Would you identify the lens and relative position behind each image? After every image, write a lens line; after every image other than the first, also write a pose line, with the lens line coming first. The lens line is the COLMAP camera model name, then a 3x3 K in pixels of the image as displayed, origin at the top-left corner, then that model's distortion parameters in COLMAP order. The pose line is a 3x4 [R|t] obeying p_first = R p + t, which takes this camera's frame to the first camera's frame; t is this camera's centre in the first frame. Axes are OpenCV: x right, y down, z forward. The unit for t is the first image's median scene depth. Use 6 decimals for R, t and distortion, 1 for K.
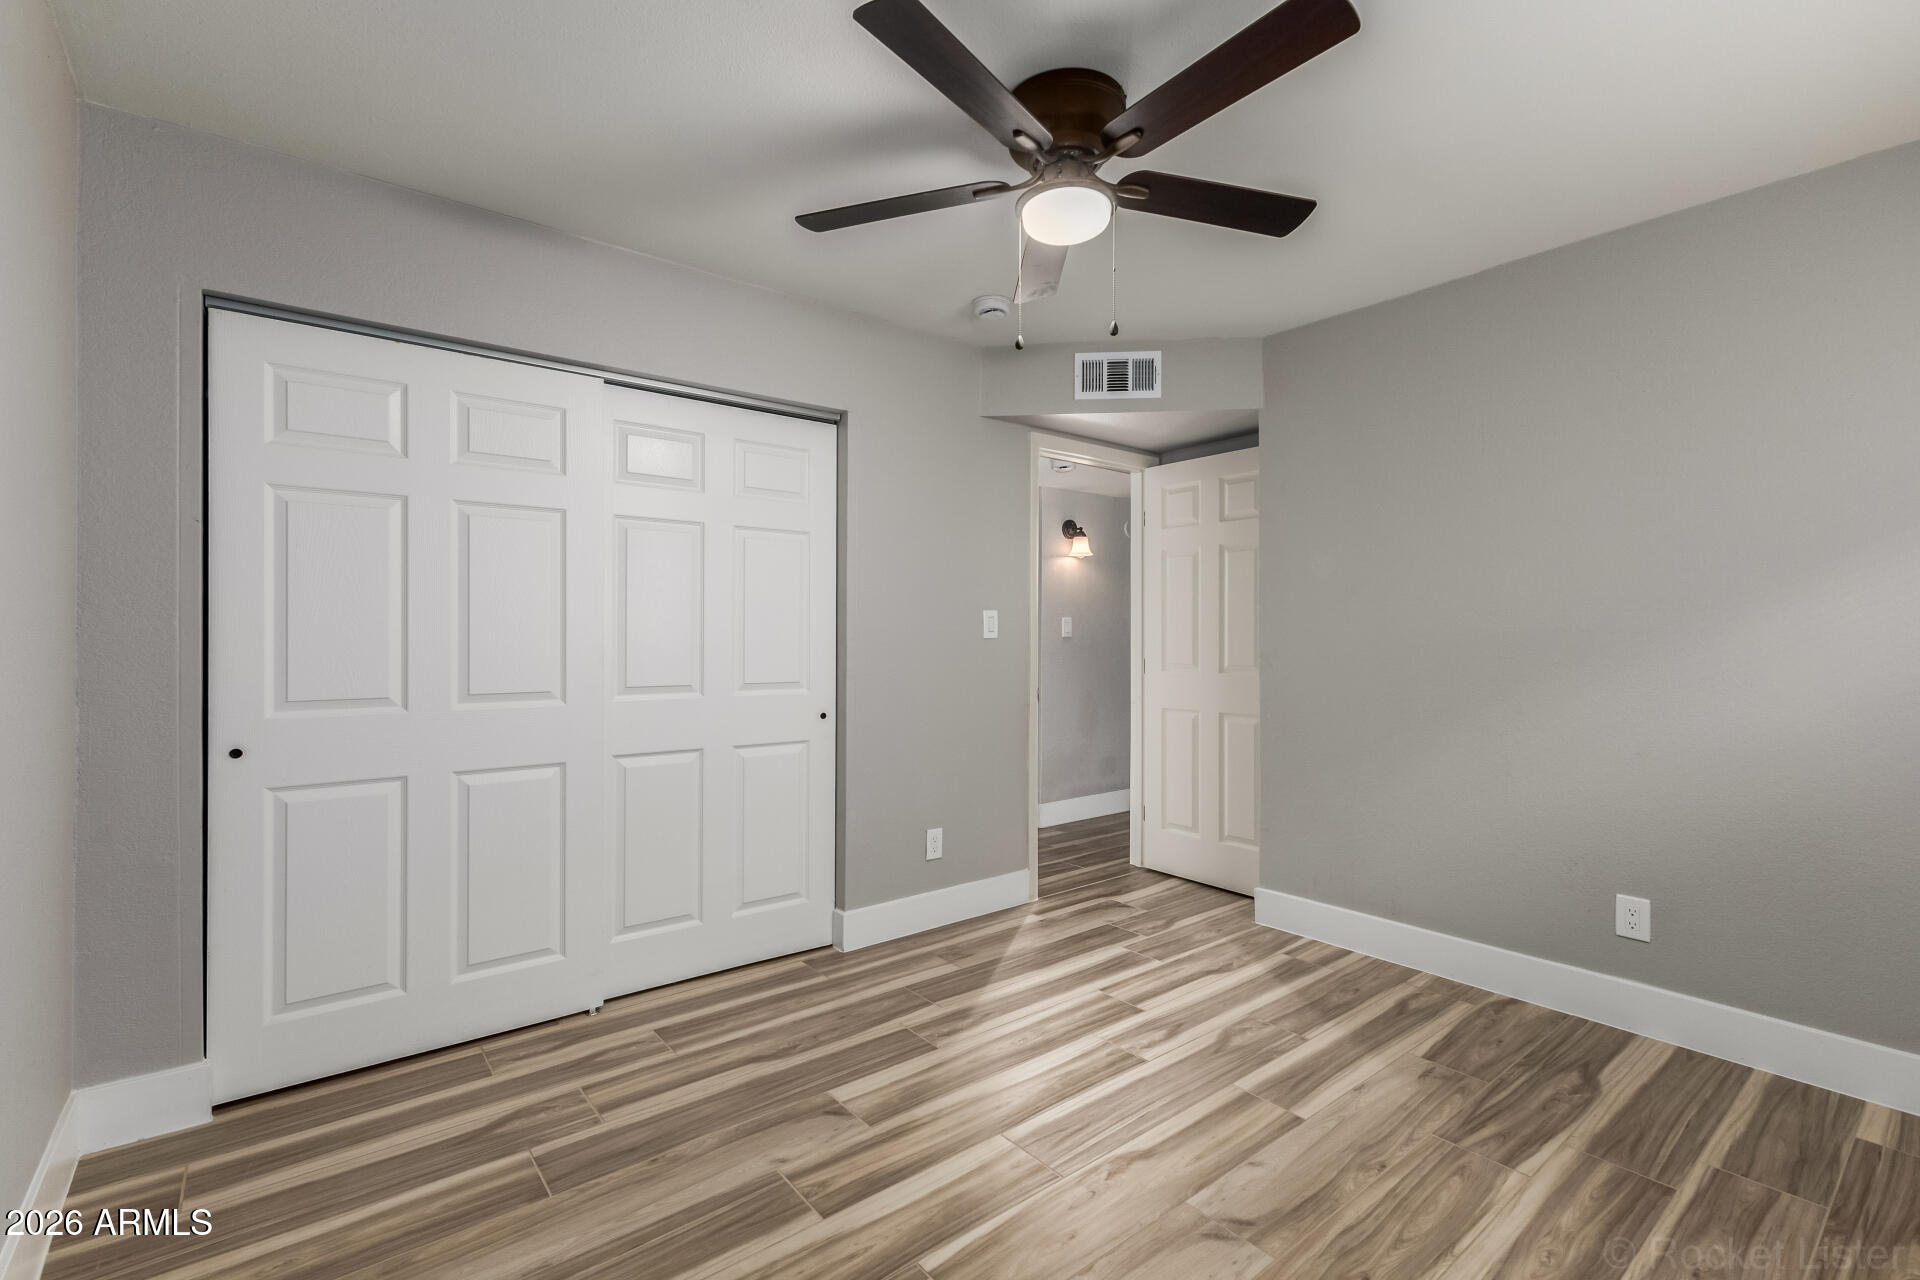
lens RADIAL K [[828.9, 0, 960.9], [0, 828.9, 637.0], [0, 0, 1]] dist [0.003731, -0.000129]
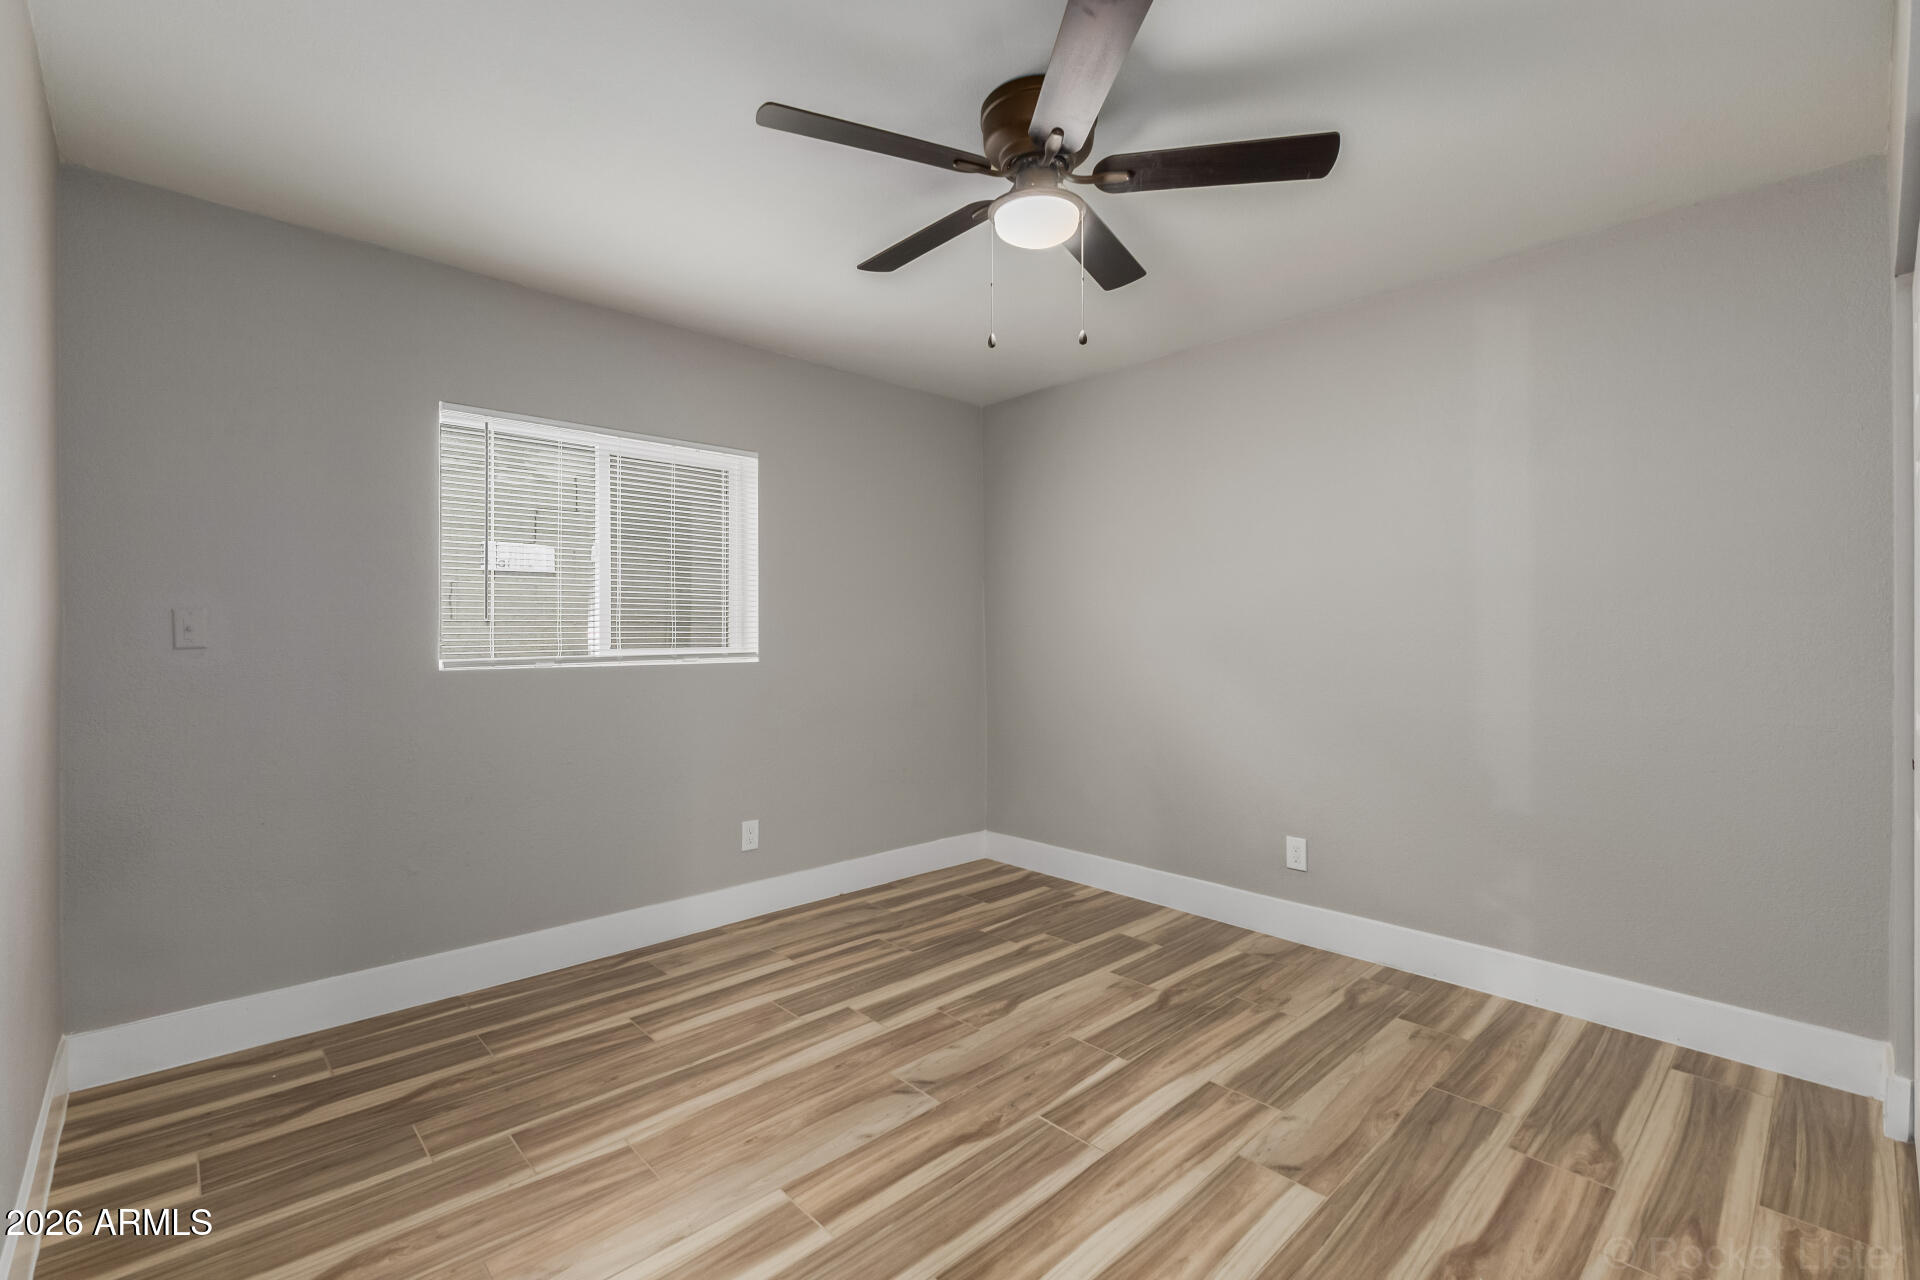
lens RADIAL K [[828.9, 0, 959.1], [0, 828.9, 638.7], [0, 0, 1]] dist [0.003731, -0.000129]
pose [[-0.995566, 0.001726, -0.094051, 0.322229], [0.001158, 0.999981, 0.006095, -0.024876], [0.094060, 0.005960, -0.995549, 2.021560]]
